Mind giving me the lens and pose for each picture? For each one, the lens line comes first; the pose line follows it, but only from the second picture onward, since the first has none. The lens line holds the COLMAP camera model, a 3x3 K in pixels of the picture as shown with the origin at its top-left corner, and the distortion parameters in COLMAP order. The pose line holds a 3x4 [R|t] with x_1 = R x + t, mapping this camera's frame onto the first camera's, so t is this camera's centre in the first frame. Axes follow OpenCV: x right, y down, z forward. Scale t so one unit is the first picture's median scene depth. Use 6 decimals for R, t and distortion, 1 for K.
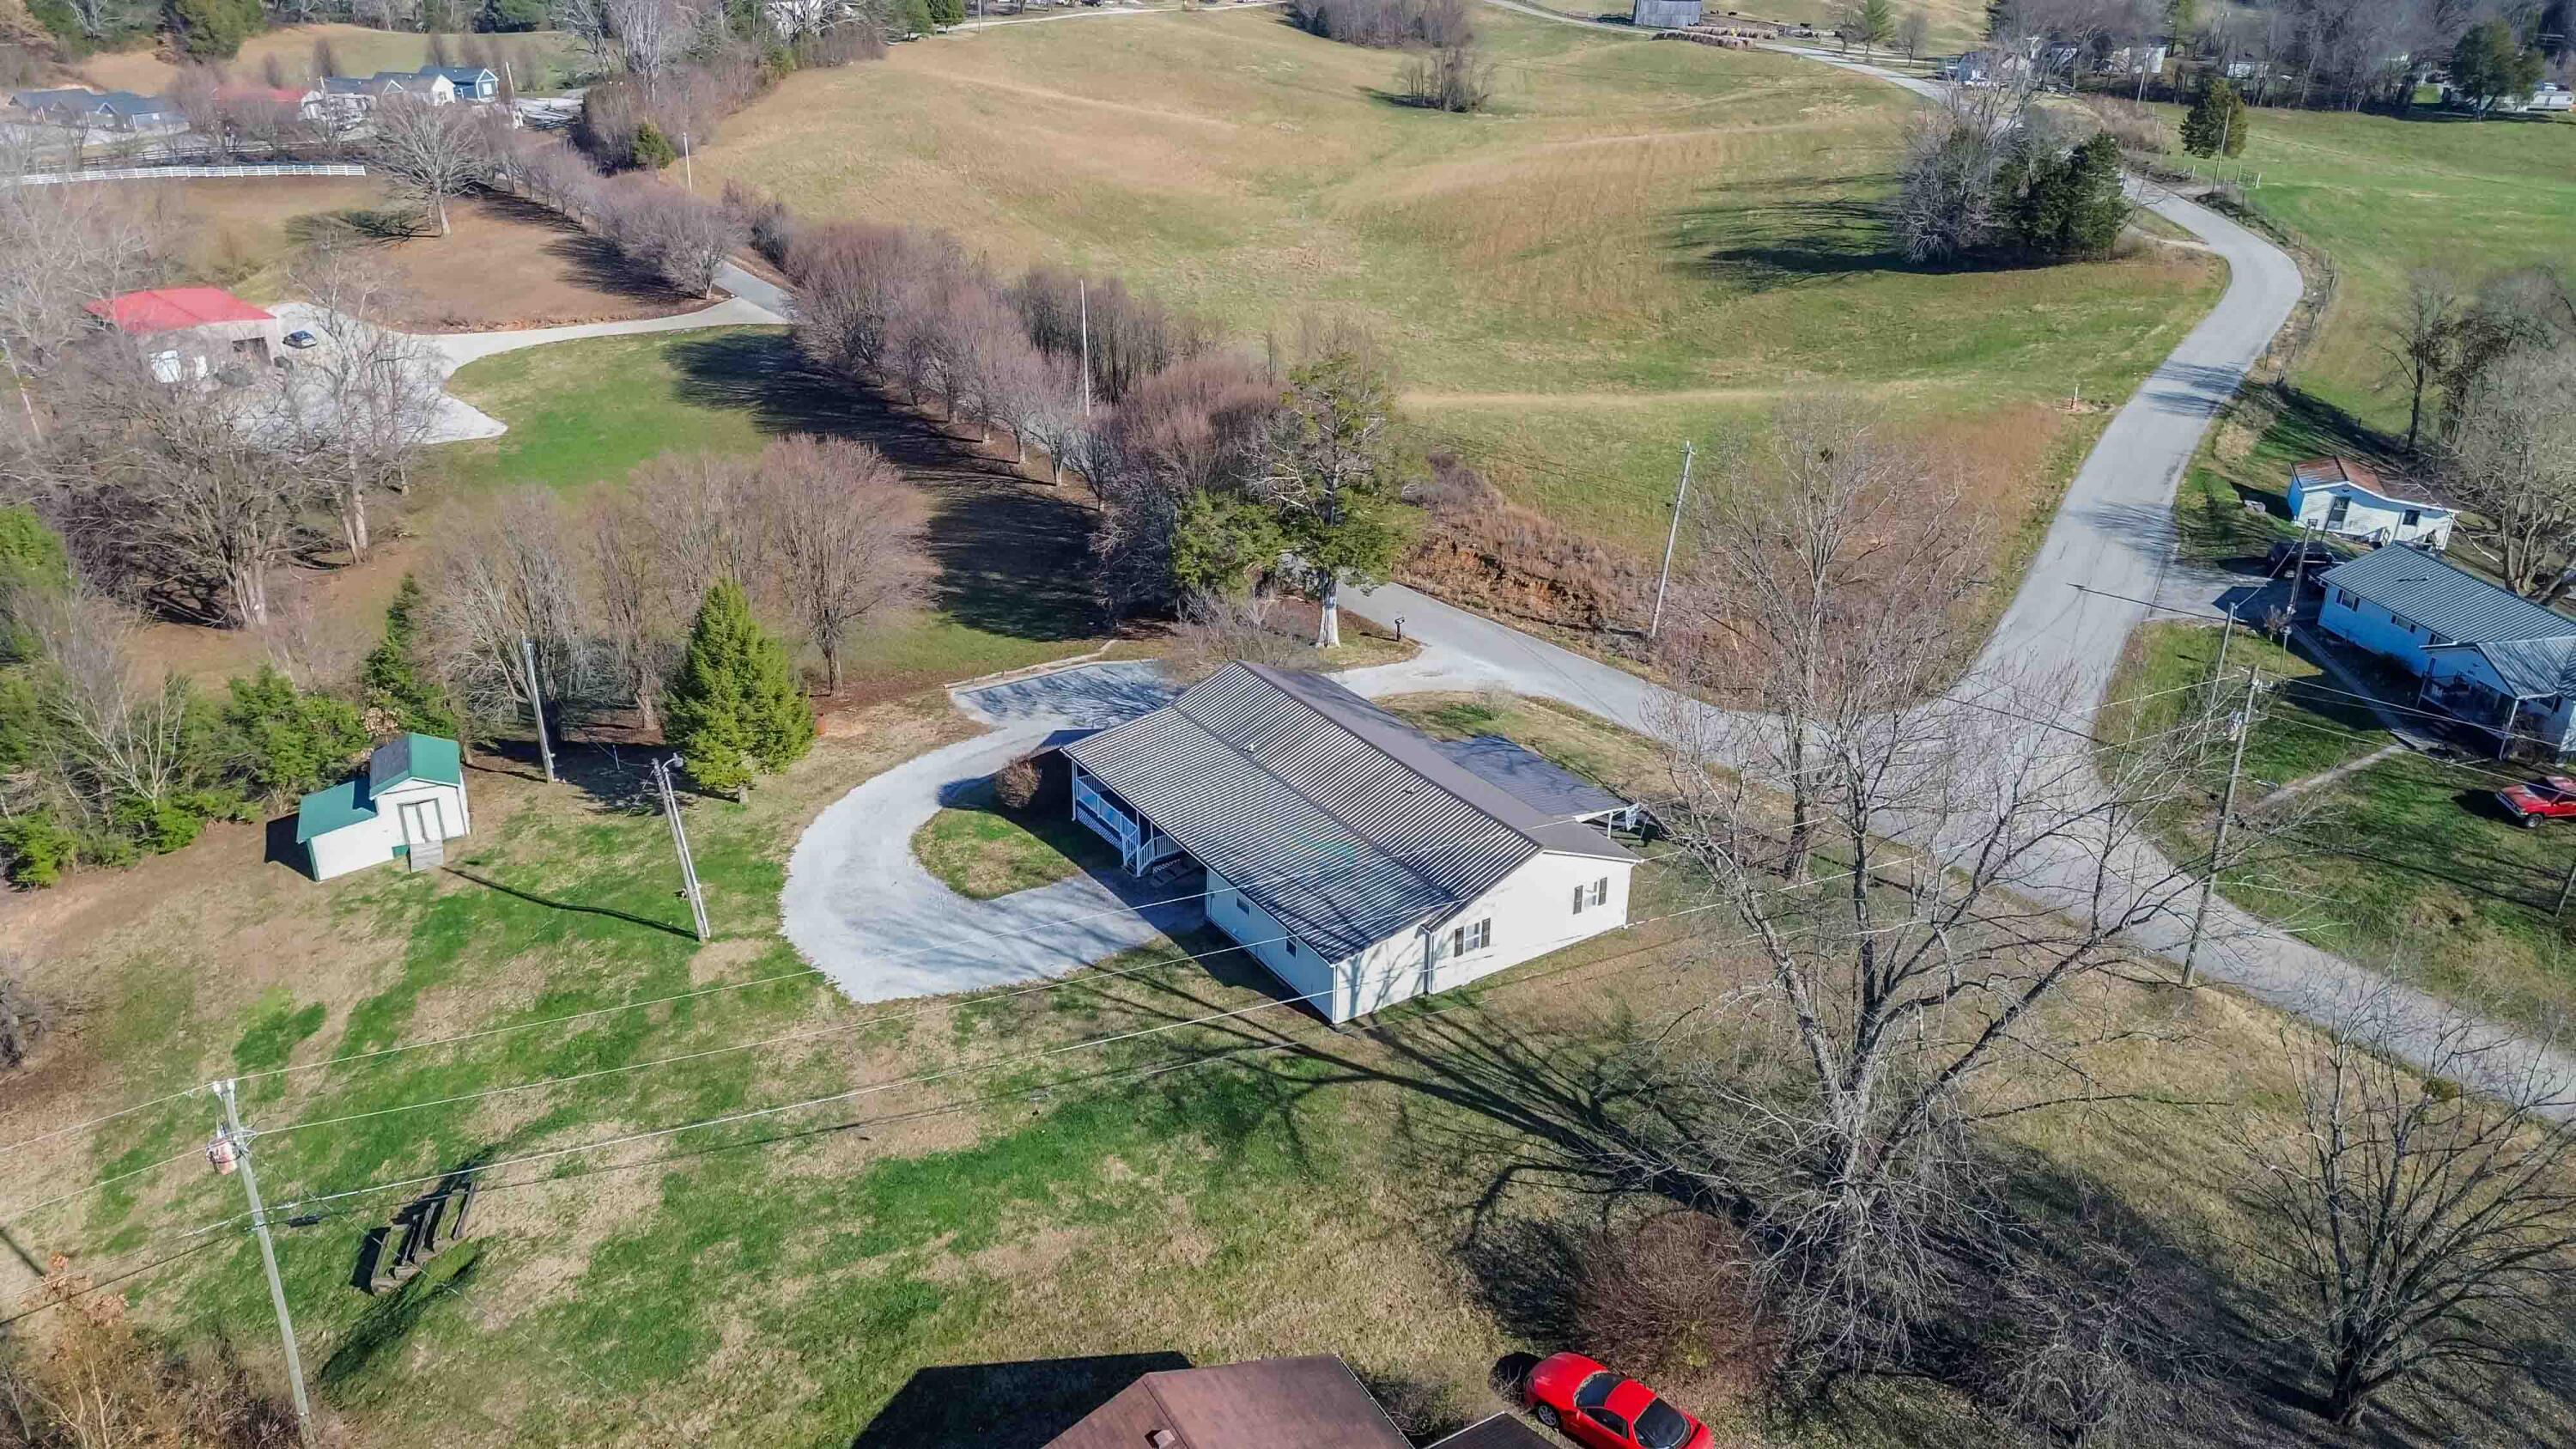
lens RADIAL K [[1809.4, 0, 1288.0], [0, 1809.4, 724.5], [0, 0, 1]] dist [0.071306, -0.058274]
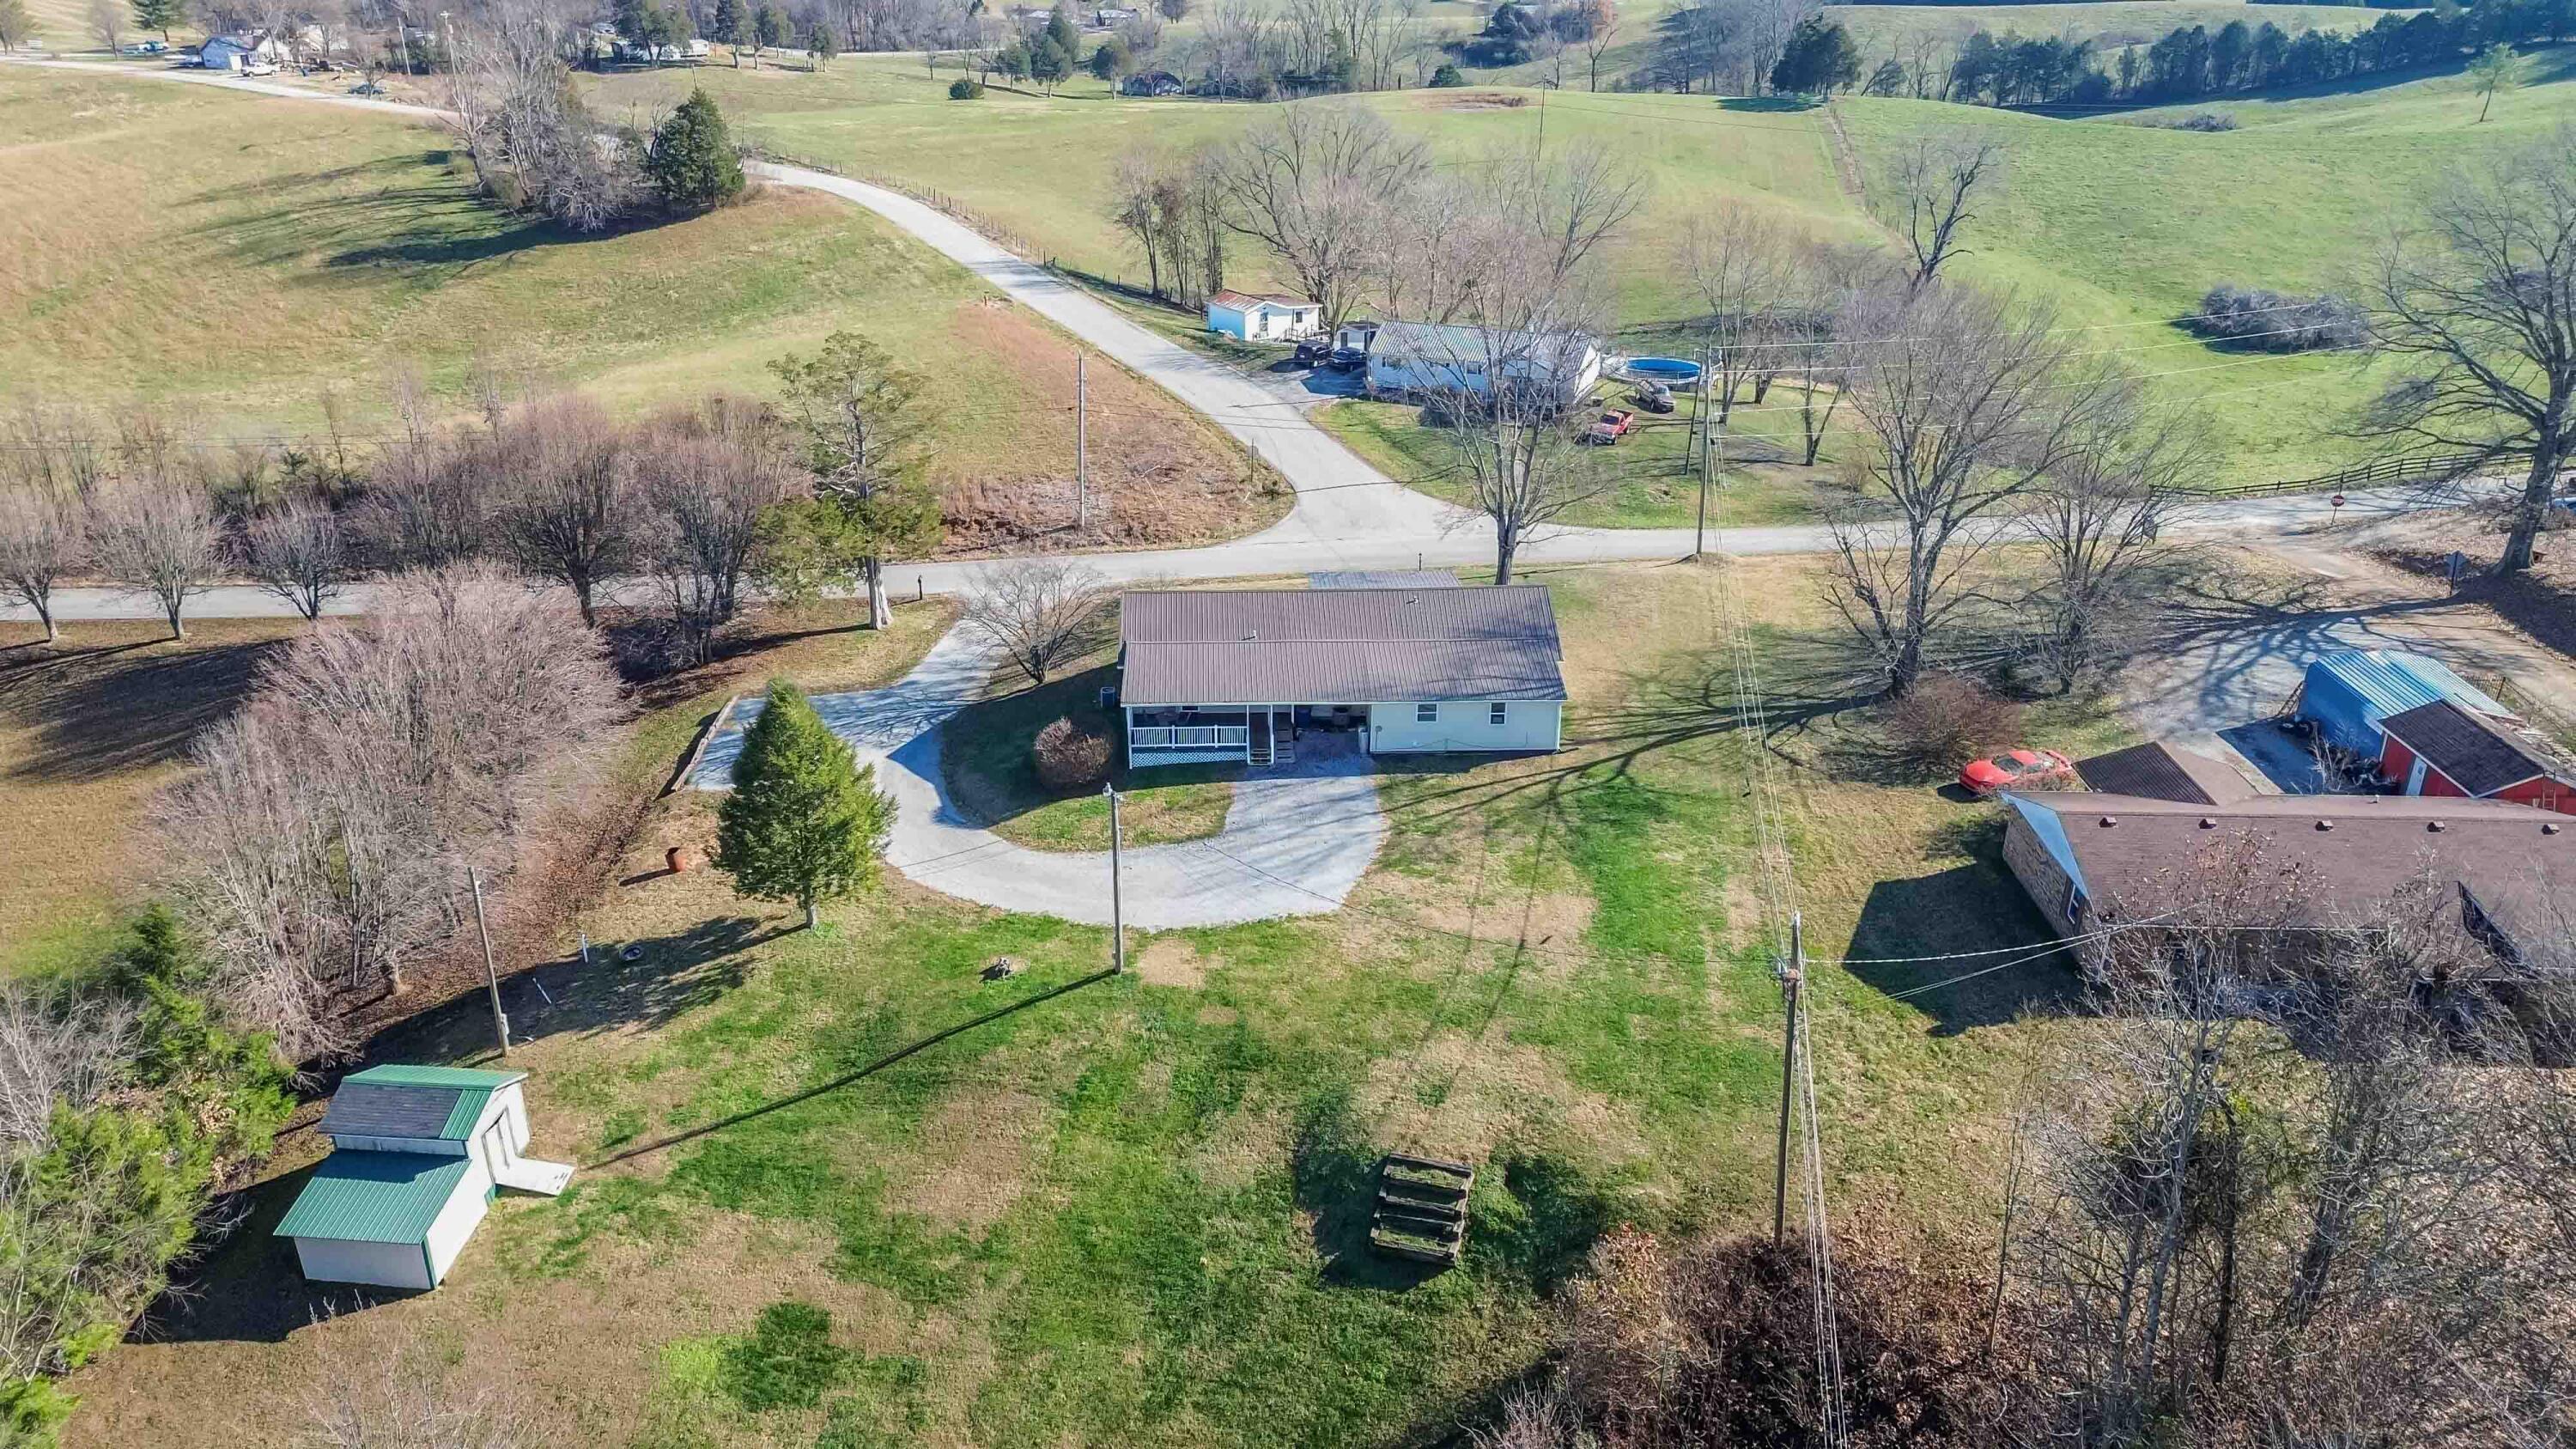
lens RADIAL K [[1809.4, 0, 1288.0], [0, 1809.4, 724.5], [0, 0, 1]] dist [0.071306, -0.058274]
pose [[0.518069, -0.366937, 0.772633, -0.913539], [0.357925, 0.913417, 0.193801, -0.148007], [-0.776849, 0.176143, 0.604549, 0.302081]]
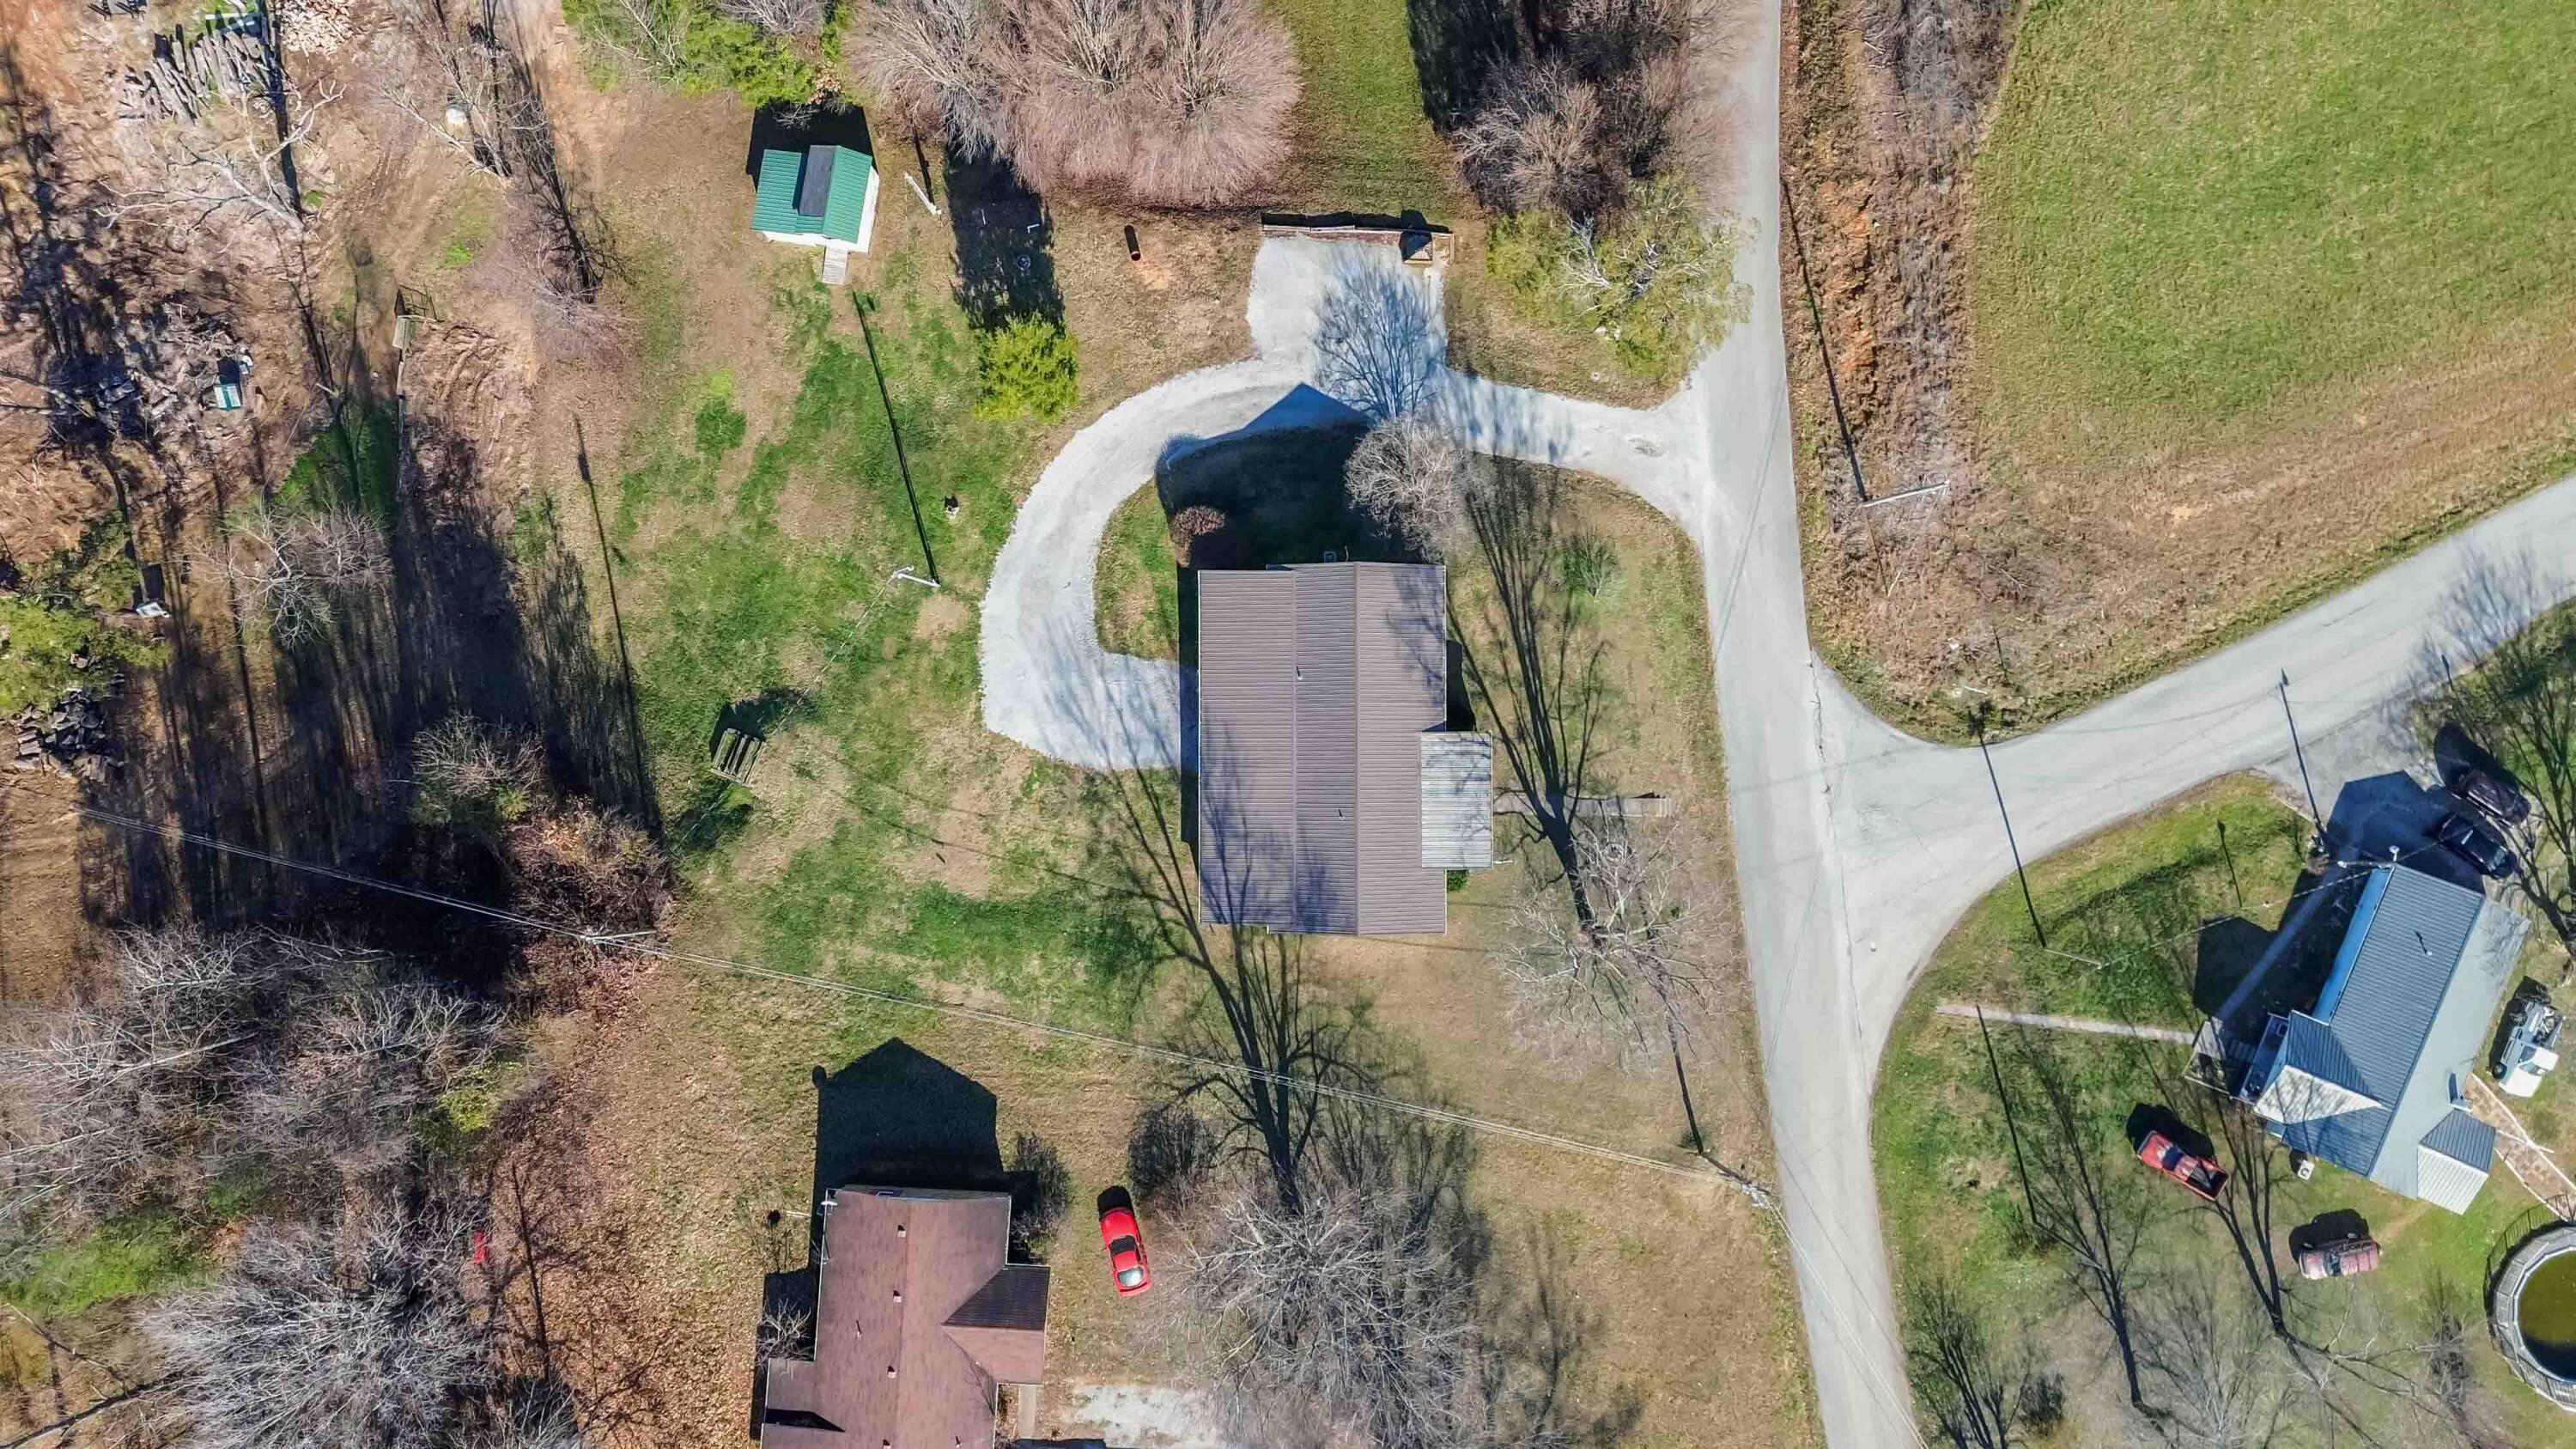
lens RADIAL K [[1809.4, 0, 1288.0], [0, 1809.4, 724.5], [0, 0, 1]] dist [0.071306, -0.058274]
pose [[0.832202, 0.554079, -0.020868, 0.020089], [-0.221205, 0.366280, 0.903829, -1.198915], [0.508437, -0.747553, 0.427384, 0.387691]]
